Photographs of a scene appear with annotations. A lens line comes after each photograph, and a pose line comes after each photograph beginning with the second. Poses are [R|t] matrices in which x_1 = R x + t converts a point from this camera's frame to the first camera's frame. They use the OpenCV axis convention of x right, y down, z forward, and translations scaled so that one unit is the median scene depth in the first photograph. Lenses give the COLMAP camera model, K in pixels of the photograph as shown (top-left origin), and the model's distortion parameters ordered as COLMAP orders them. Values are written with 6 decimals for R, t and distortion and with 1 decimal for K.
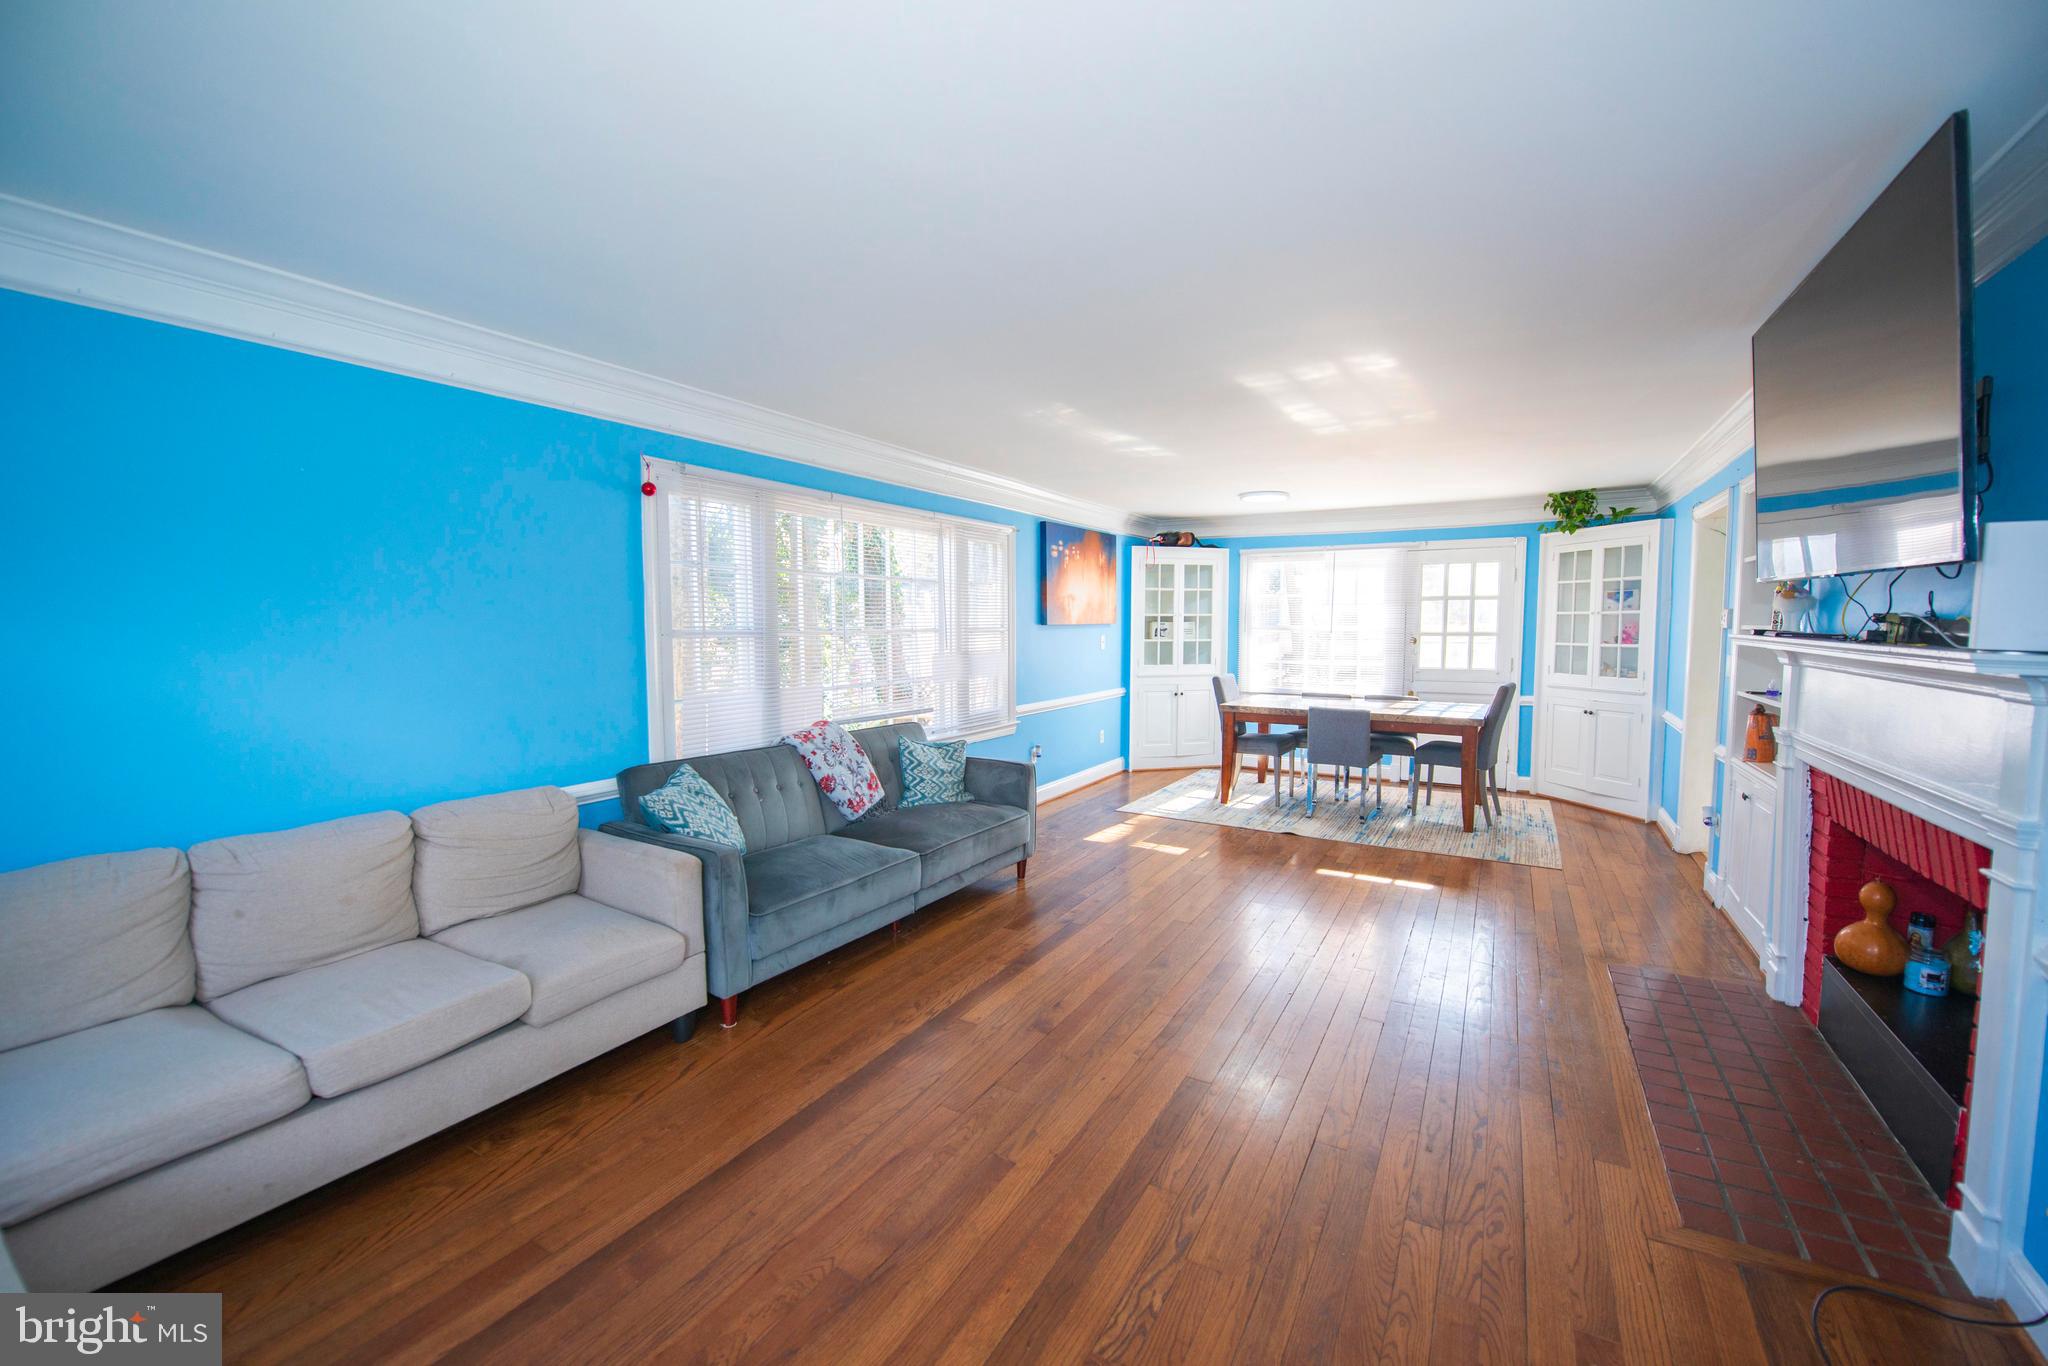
lens RADIAL K [[824.2, 0, 1029.9], [0, 824.2, 672.0], [0, 0, 1]] dist [-0.021236, 0.000048]
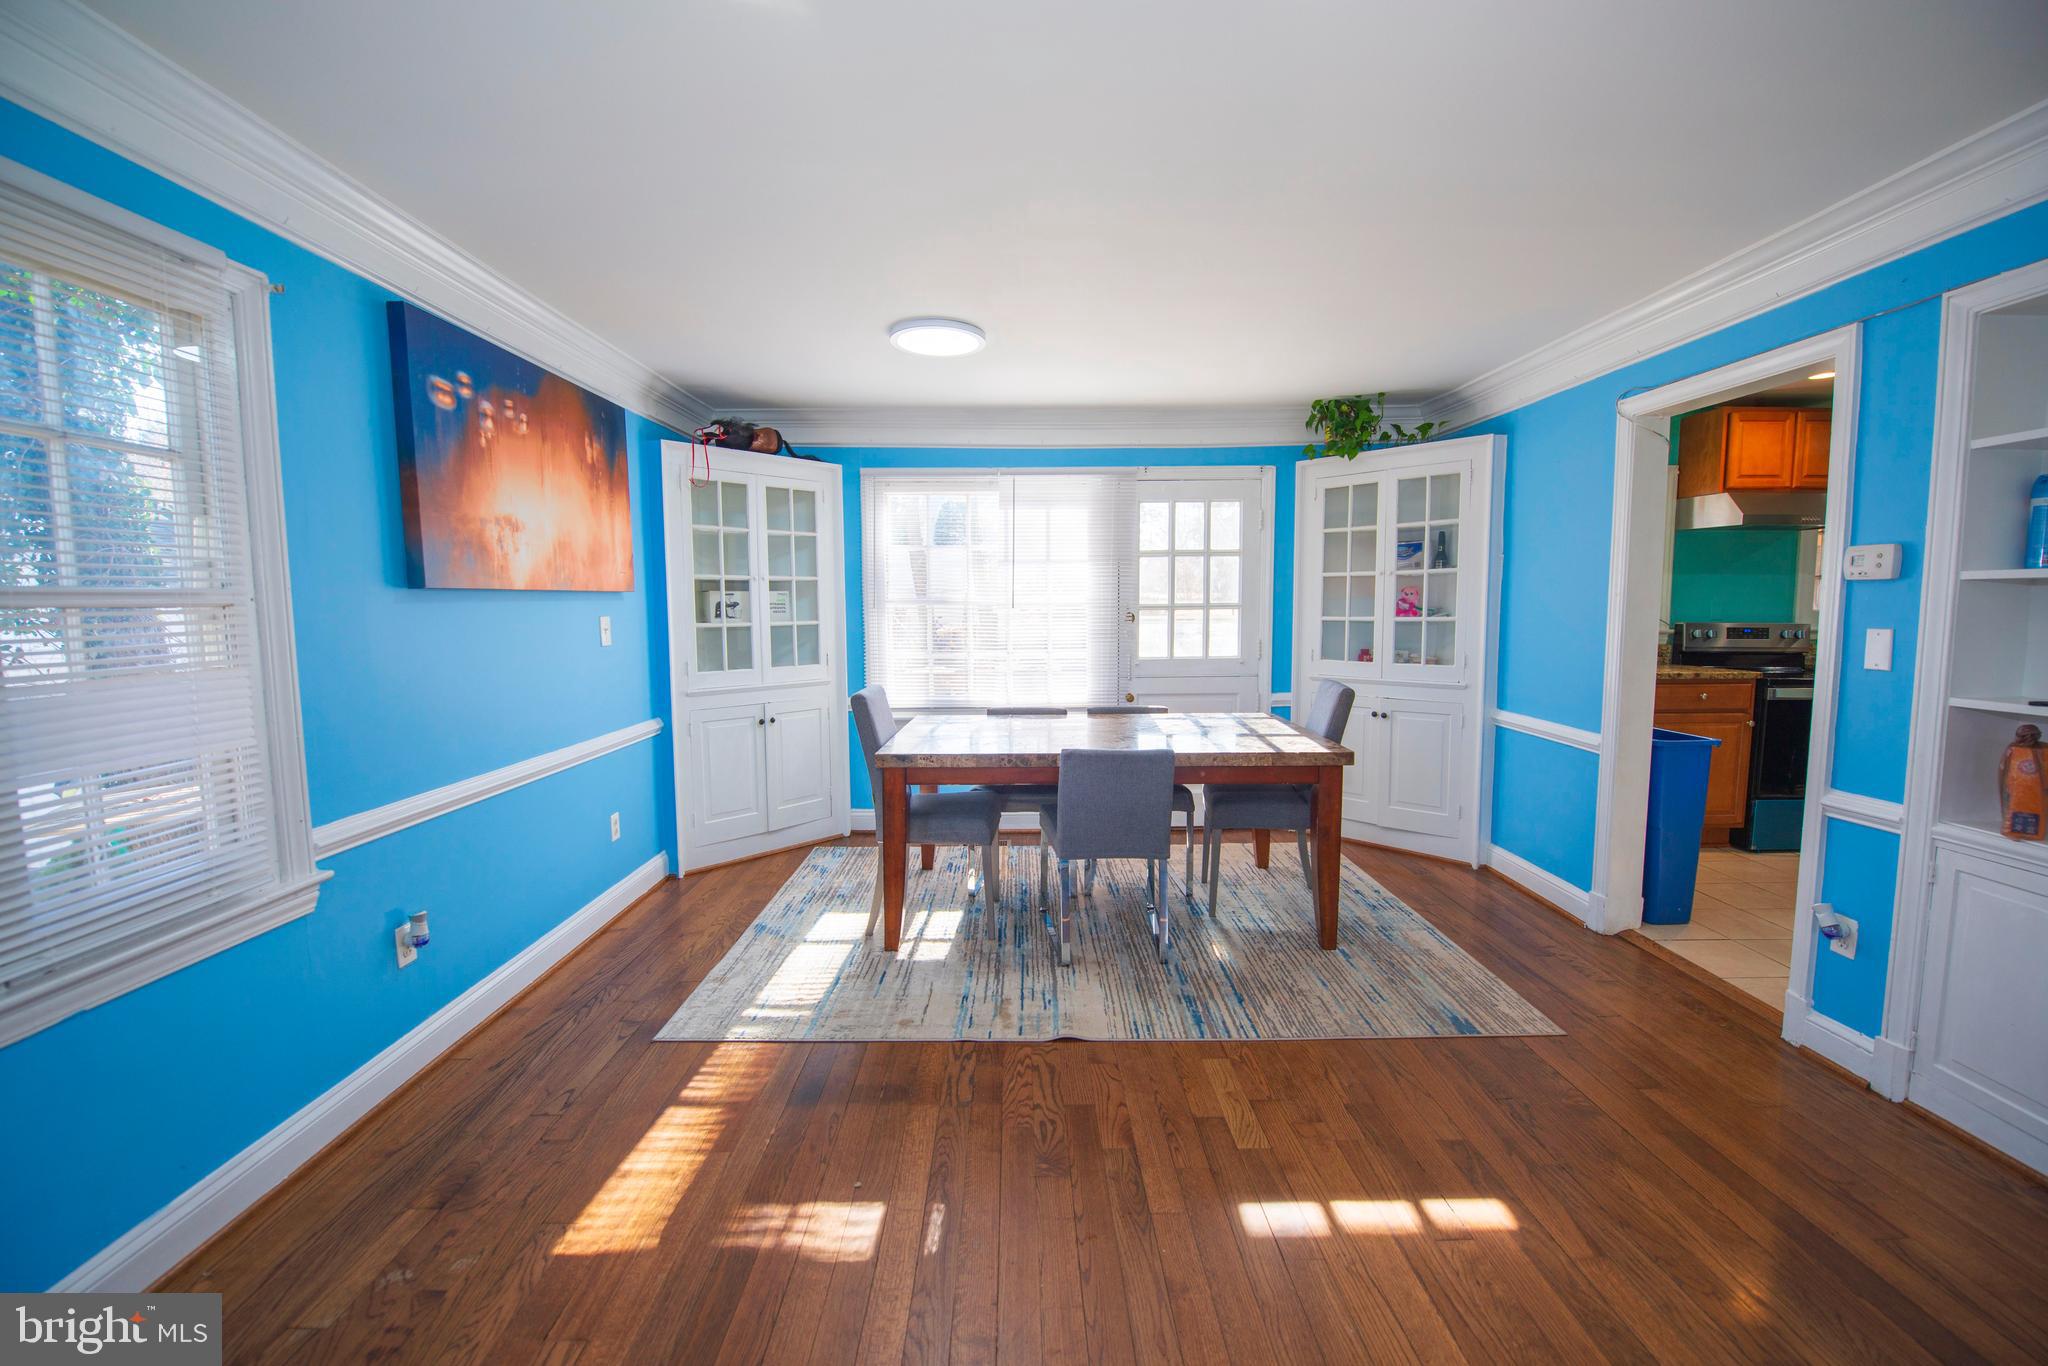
lens RADIAL K [[824.2, 0, 1030.4], [0, 824.2, 679.8], [0, 0, 1]] dist [-0.021236, 0.000048]
pose [[0.856885, -0.052513, 0.512826, 0.055786], [0.037605, 0.998515, 0.039412, -0.017494], [-0.514134, -0.014486, 0.857587, 0.475999]]
